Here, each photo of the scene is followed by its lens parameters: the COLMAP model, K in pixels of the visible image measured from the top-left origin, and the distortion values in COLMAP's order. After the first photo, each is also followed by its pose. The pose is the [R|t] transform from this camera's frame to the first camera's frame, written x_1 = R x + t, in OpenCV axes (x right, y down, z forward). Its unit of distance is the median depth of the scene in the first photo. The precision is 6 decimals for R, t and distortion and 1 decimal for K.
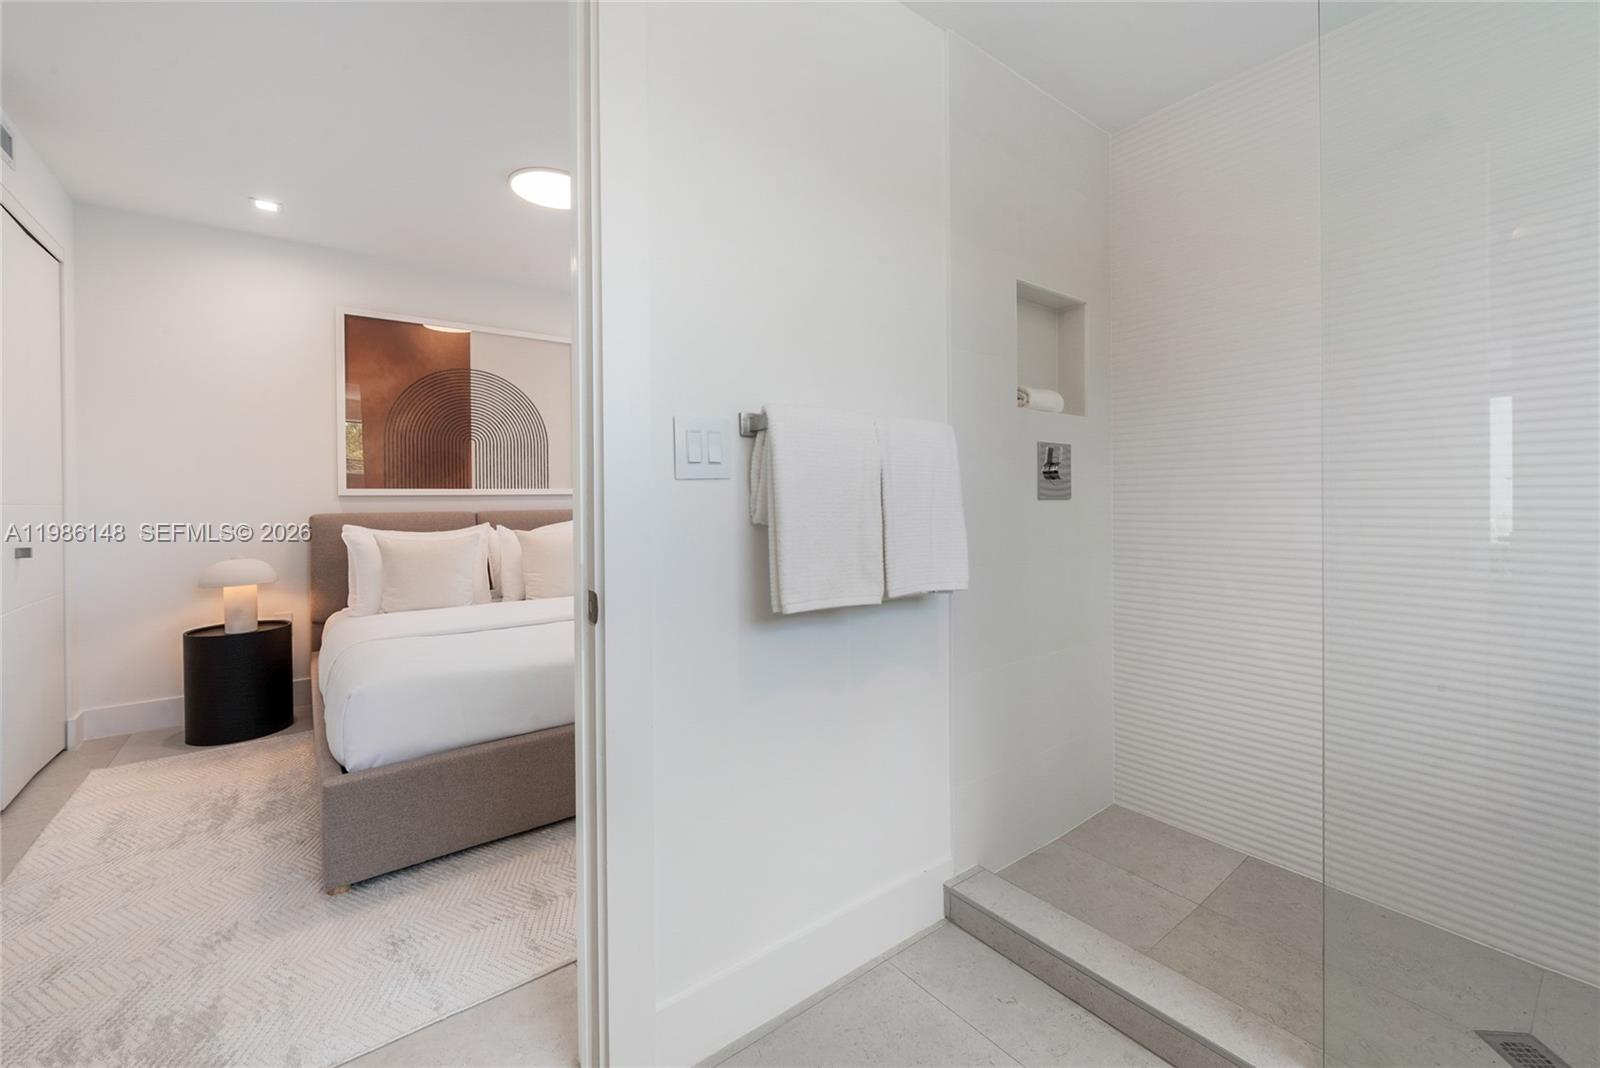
lens RADIAL K [[639.6, 0, 772.9], [0, 639.6, 502.4], [0, 0, 1]] dist [-0.002277, -0.000261]
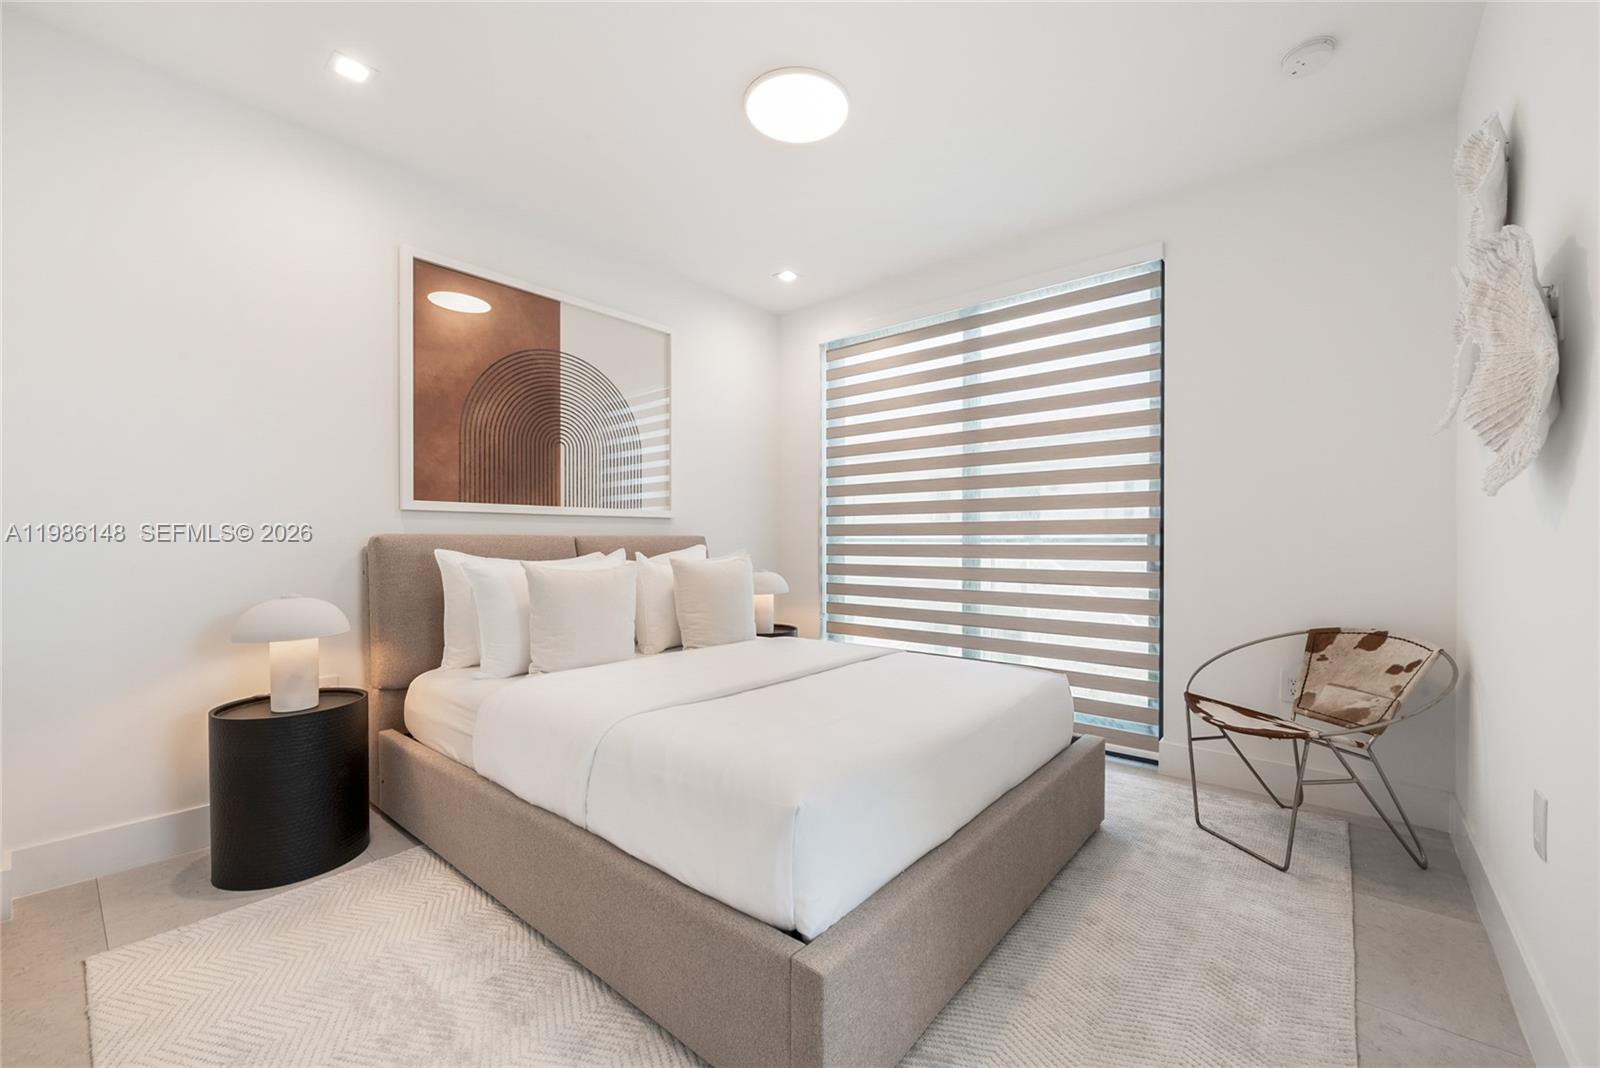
lens RADIAL K [[639.6, 0, 798.4], [0, 639.6, 543.3], [0, 0, 1]] dist [-0.002277, -0.000261]
pose [[0.973105, 0.013602, 0.229961, -0.442365], [-0.014074, 0.999901, 0.000411, 0.022013], [-0.229933, -0.003637, 0.973200, 0.217574]]
